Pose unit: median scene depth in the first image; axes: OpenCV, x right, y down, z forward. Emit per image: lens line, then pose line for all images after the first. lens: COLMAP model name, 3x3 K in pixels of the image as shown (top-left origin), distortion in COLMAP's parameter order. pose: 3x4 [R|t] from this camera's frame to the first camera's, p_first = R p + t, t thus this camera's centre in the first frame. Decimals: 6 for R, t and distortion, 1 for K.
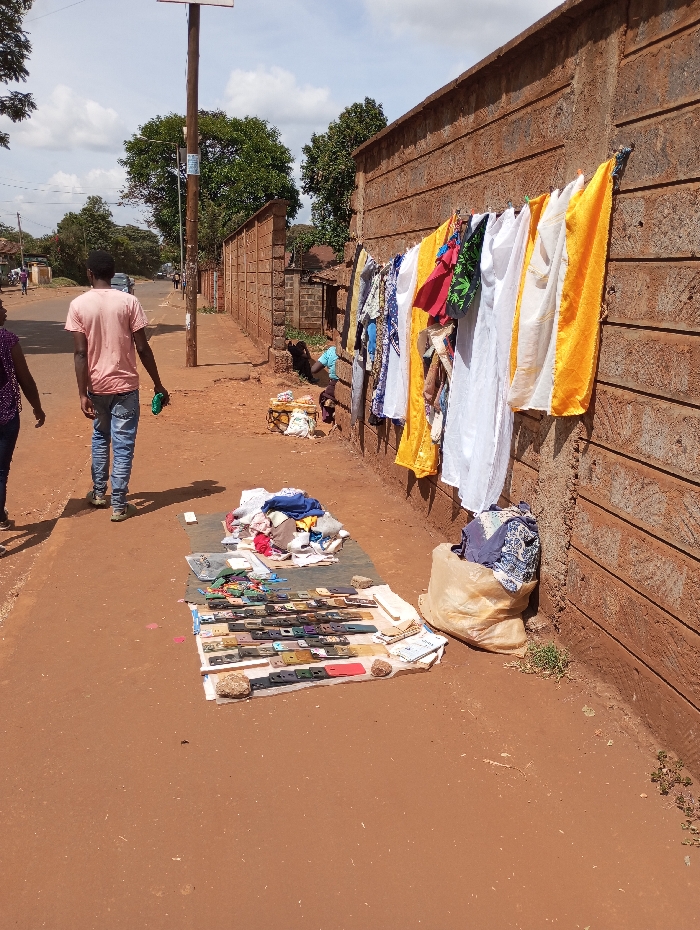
lens RADIAL K [[757.4, 0, 350.0], [0, 757.4, 465.0], [0, 0, 1]] dist [0.004308, -0.010563]
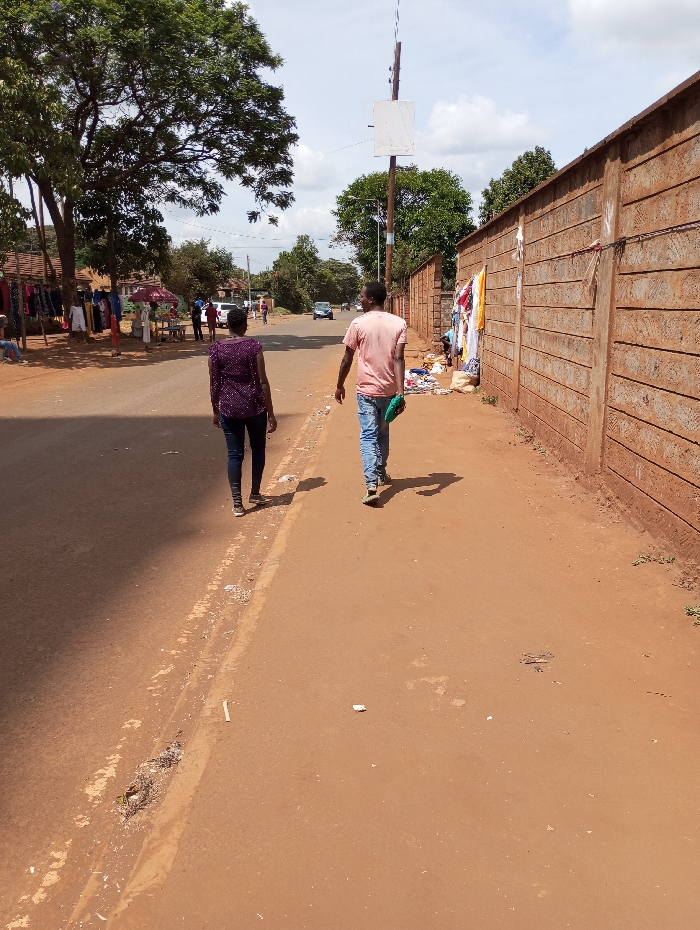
lens RADIAL K [[757.4, 0, 350.0], [0, 757.4, 465.0], [0, 0, 1]] dist [0.004308, -0.010563]
pose [[0.969566, 0.021281, -0.243903, 0.037153], [-0.029155, 0.999162, -0.028720, 0.048157], [0.243088, 0.034956, 0.969374, -0.183586]]
